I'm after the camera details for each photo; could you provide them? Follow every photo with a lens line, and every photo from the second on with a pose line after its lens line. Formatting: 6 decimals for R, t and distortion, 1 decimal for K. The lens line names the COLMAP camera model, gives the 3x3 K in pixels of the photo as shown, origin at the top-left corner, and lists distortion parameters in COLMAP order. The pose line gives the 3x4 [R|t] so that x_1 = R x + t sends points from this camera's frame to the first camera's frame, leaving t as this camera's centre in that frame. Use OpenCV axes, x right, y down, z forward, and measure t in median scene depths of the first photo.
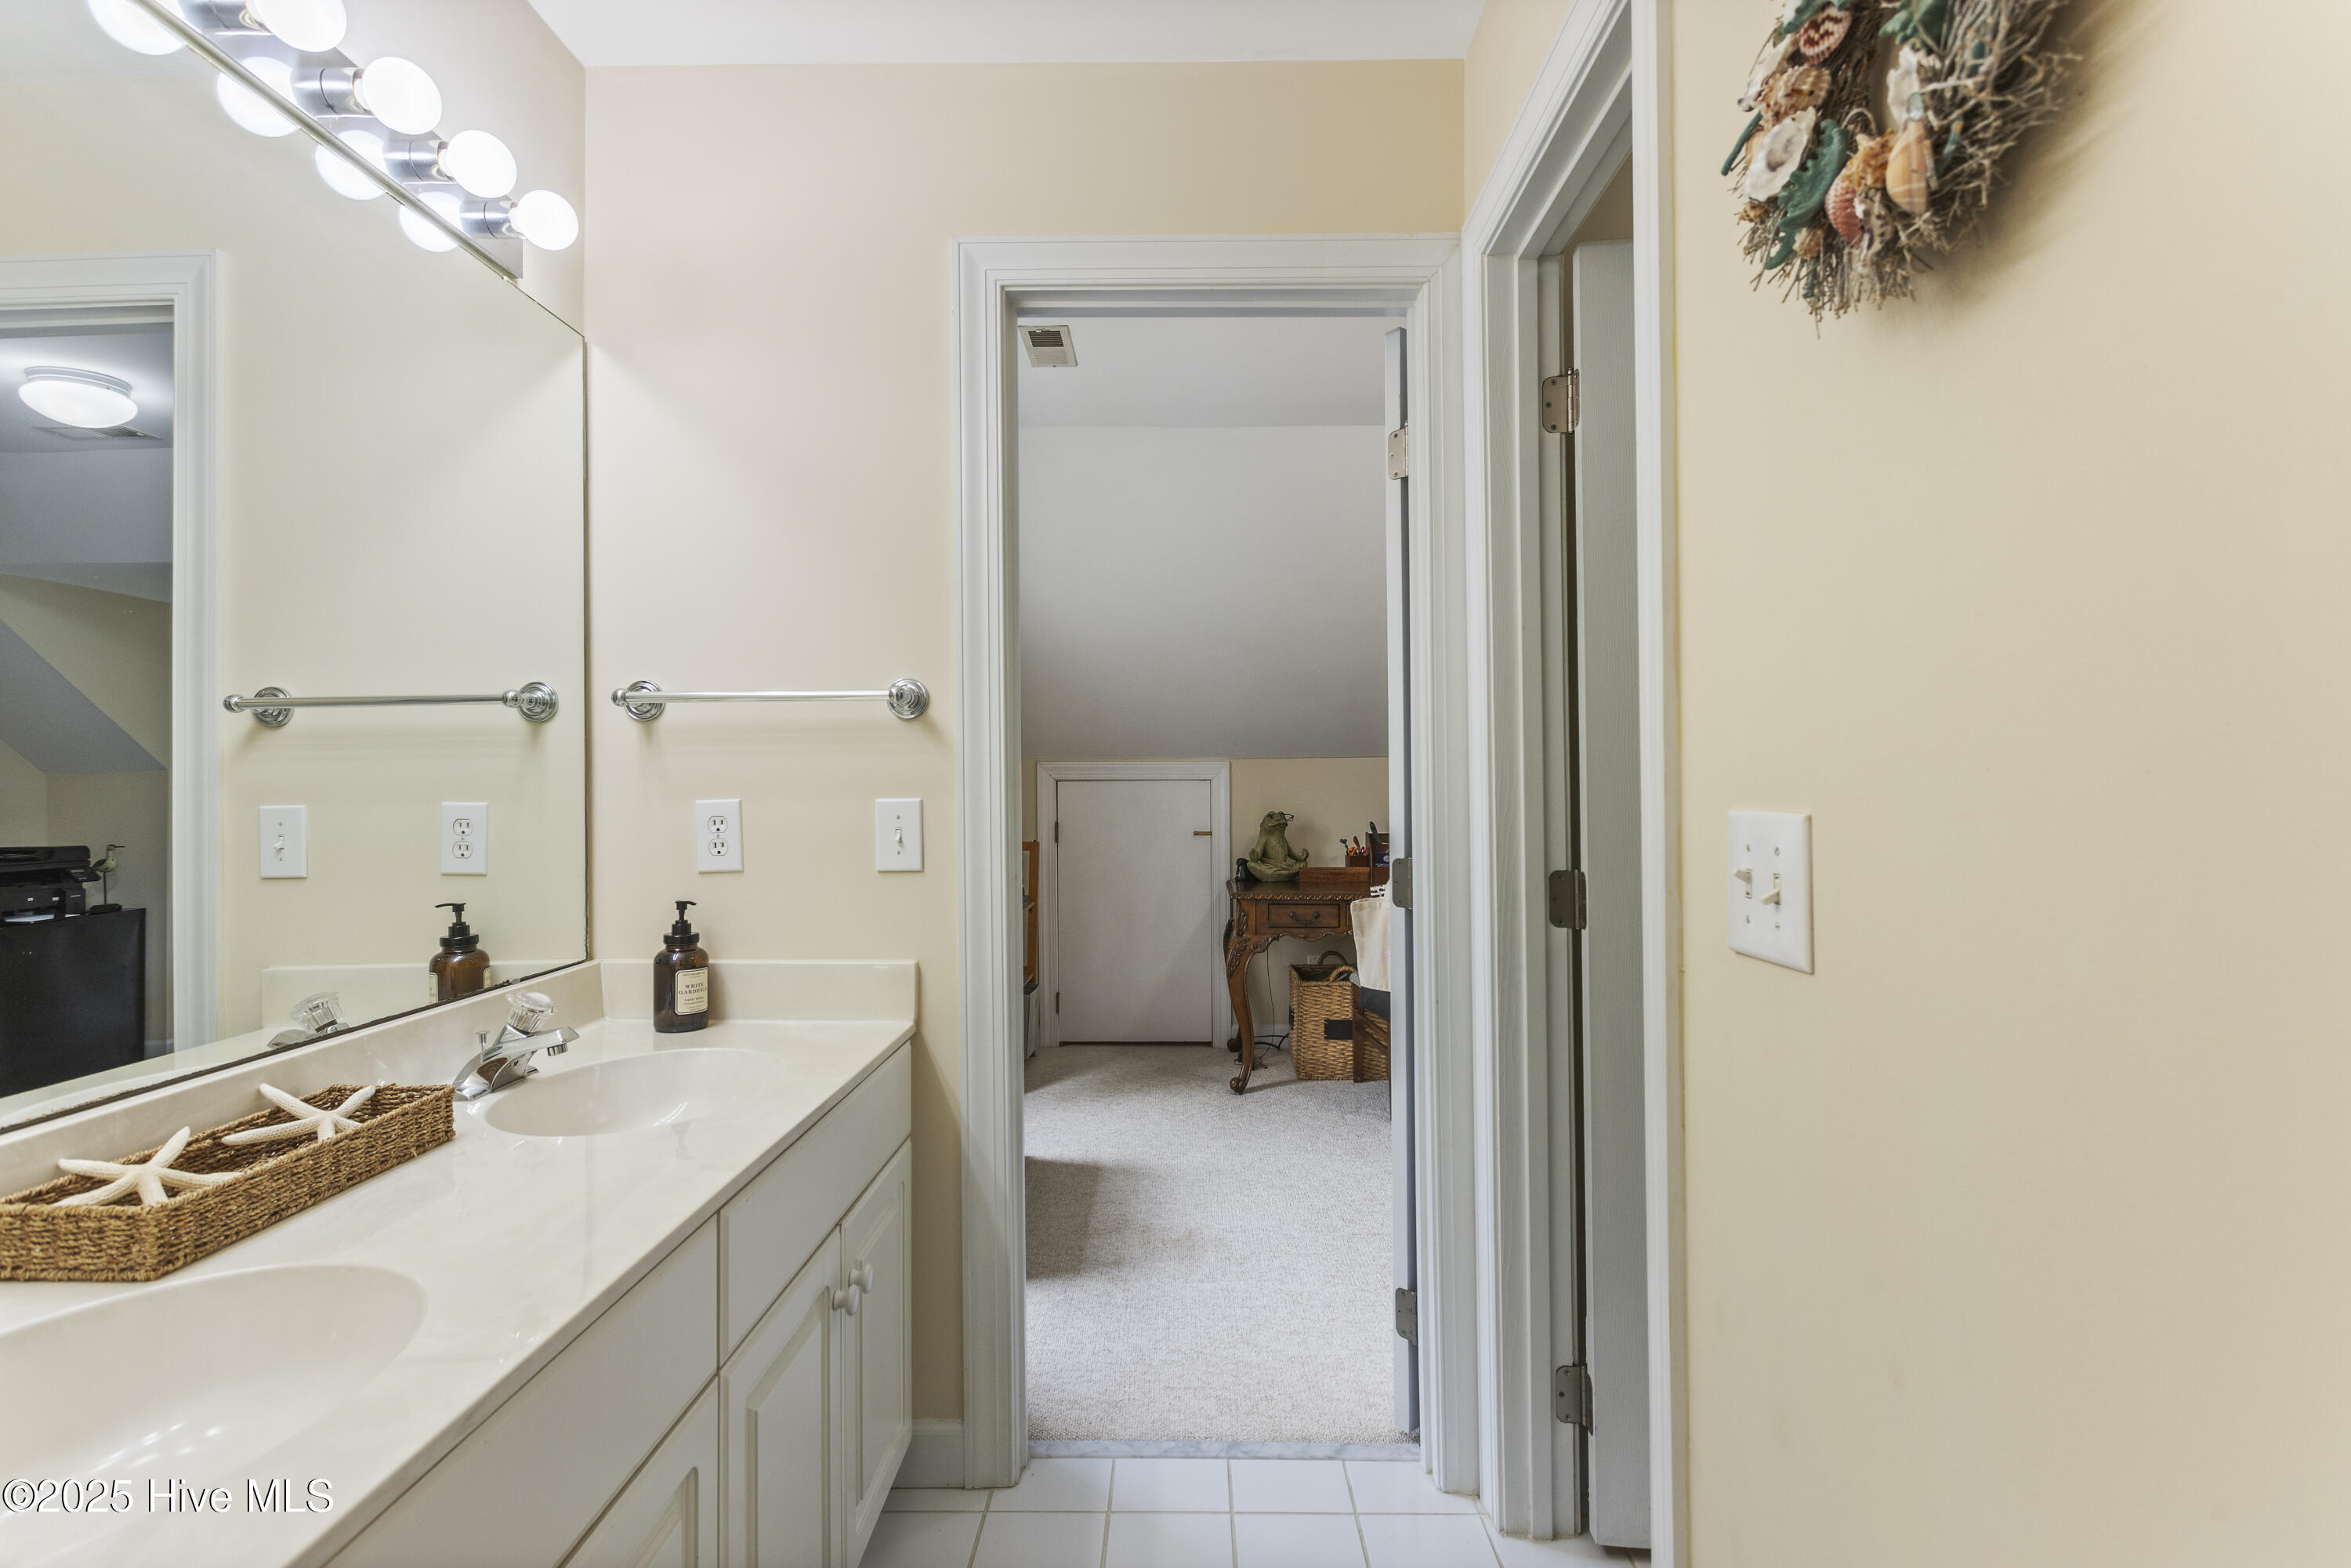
lens RADIAL K [[1099.7, 0, 1178.0], [0, 1099.7, 783.7], [0, 0, 1]] dist [0.004200, 0.000621]
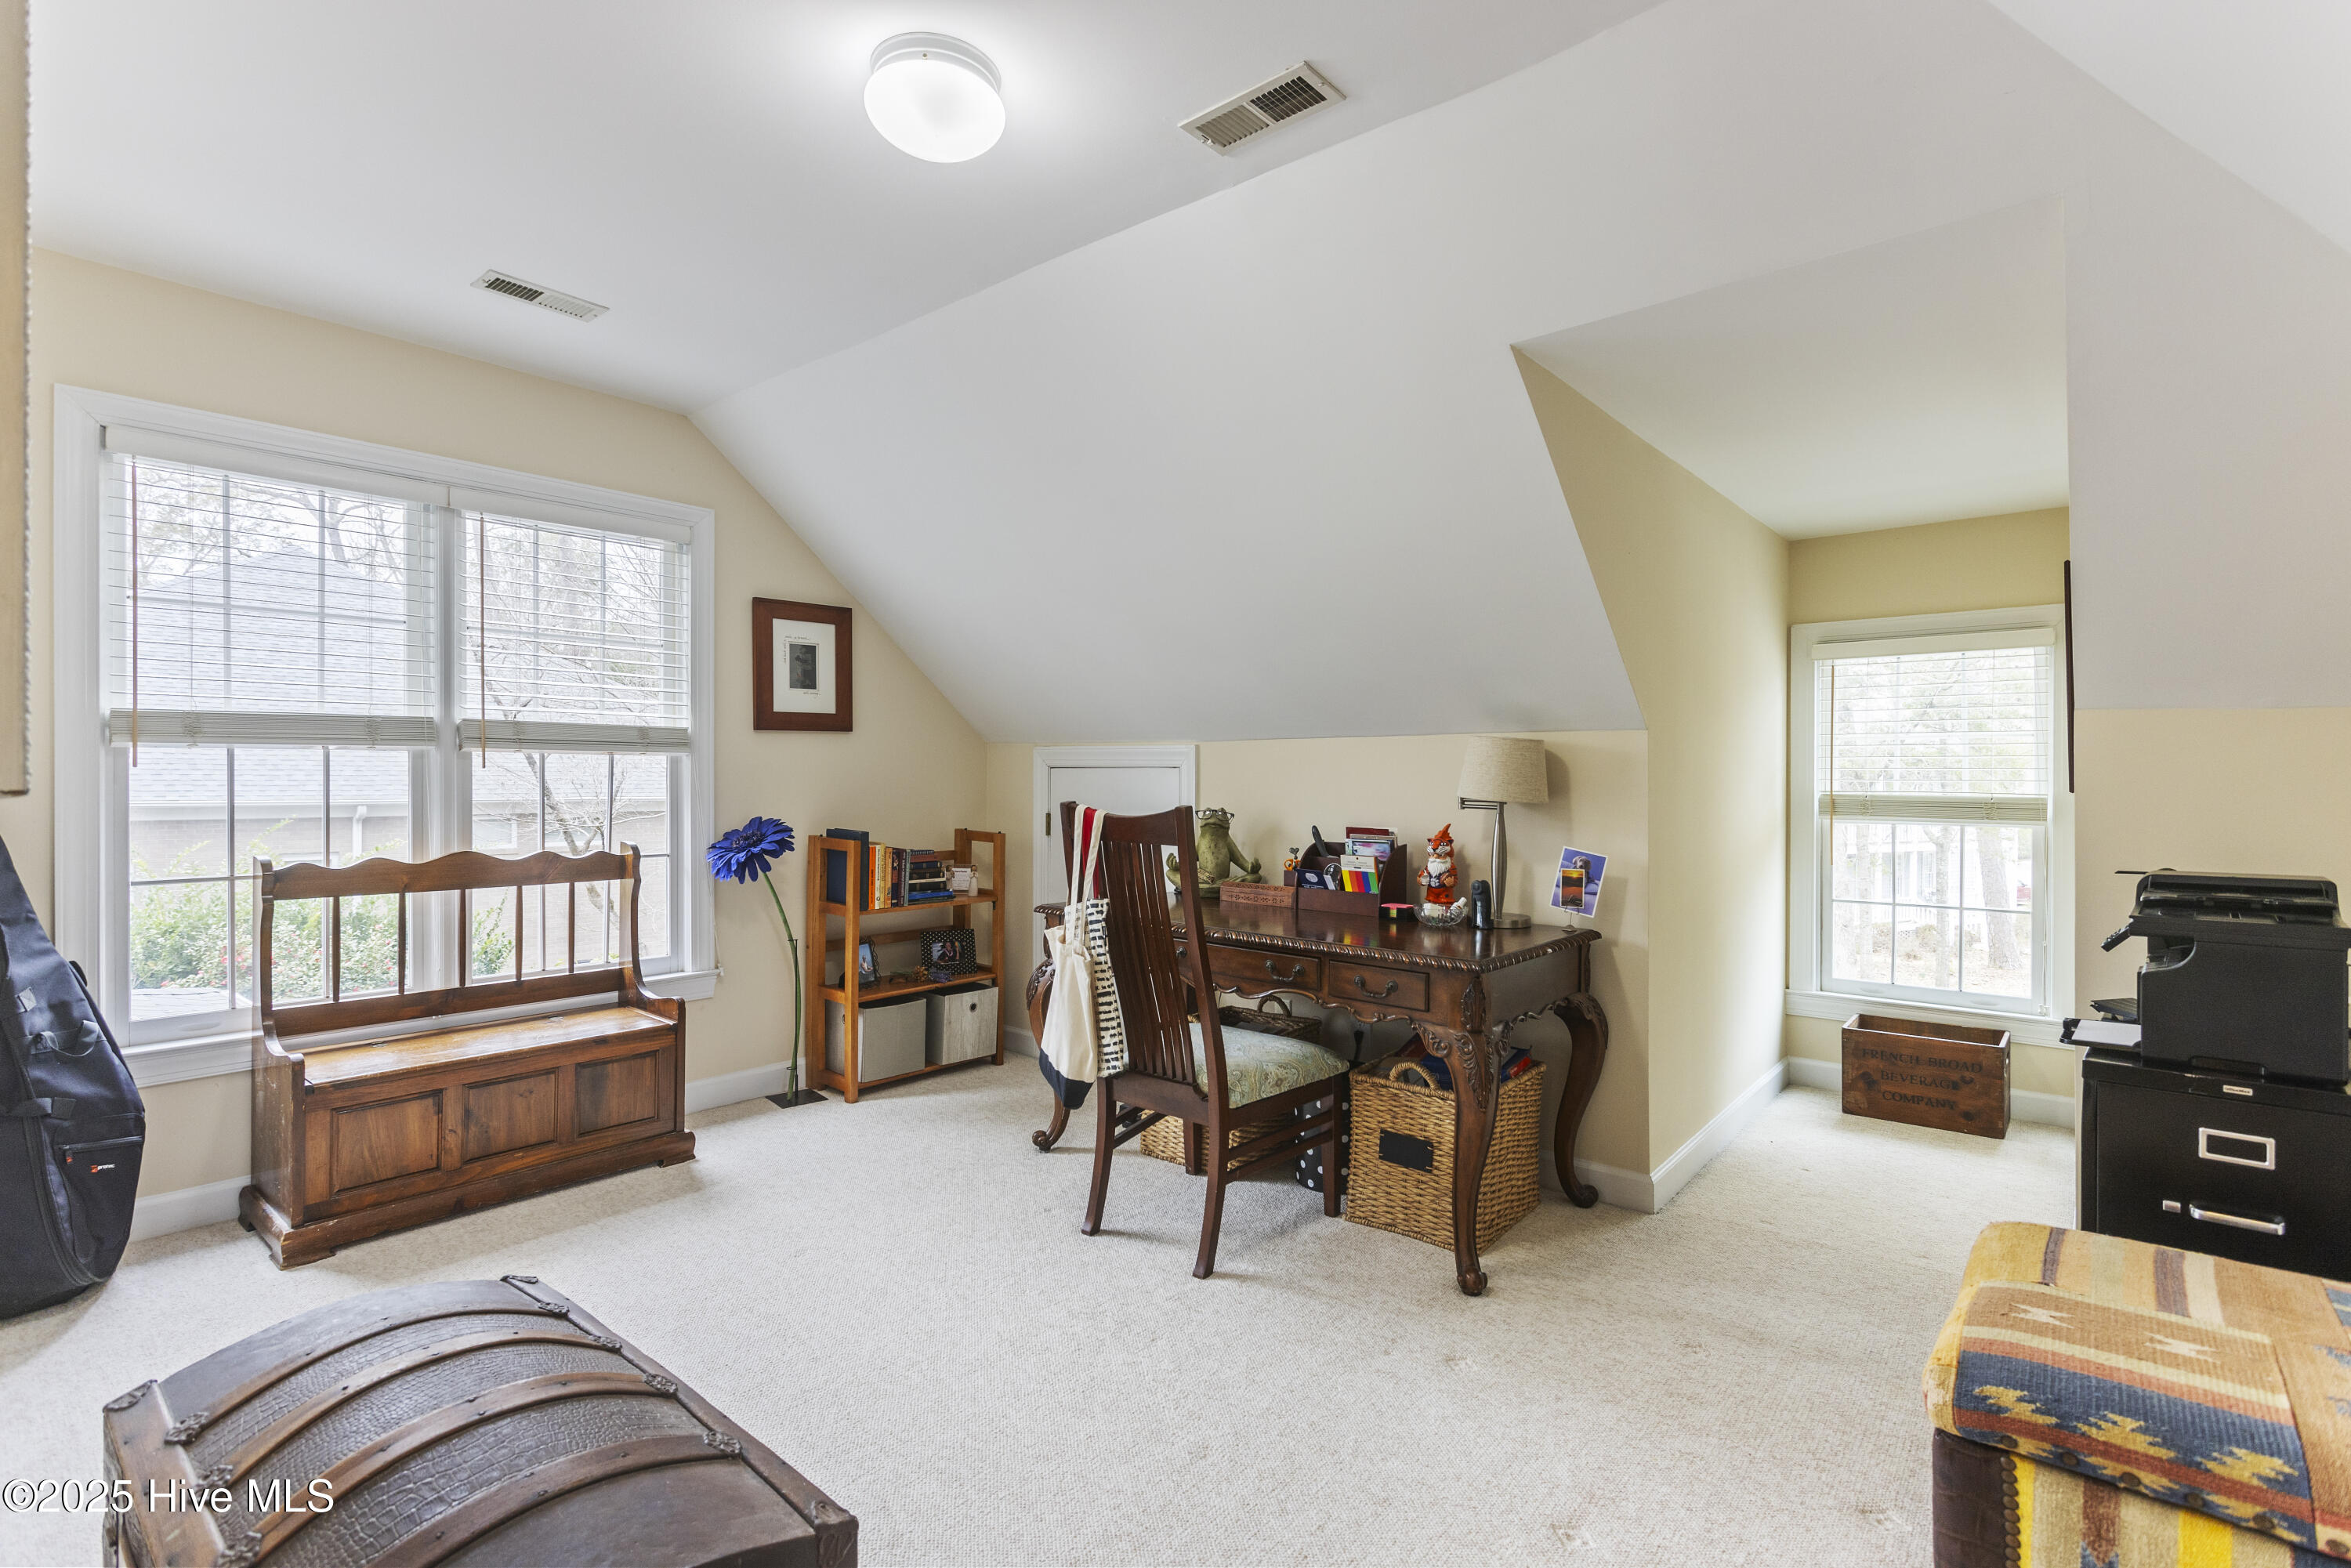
lens RADIAL K [[1099.7, 0, 1177.1], [0, 1099.7, 777.3], [0, 0, 1]] dist [0.004200, 0.000621]
pose [[0.768013, 0.012496, -0.640313, 0.572218], [-0.001845, 0.999849, 0.017301, -0.009972], [0.640432, -0.012106, 0.767919, 0.382620]]
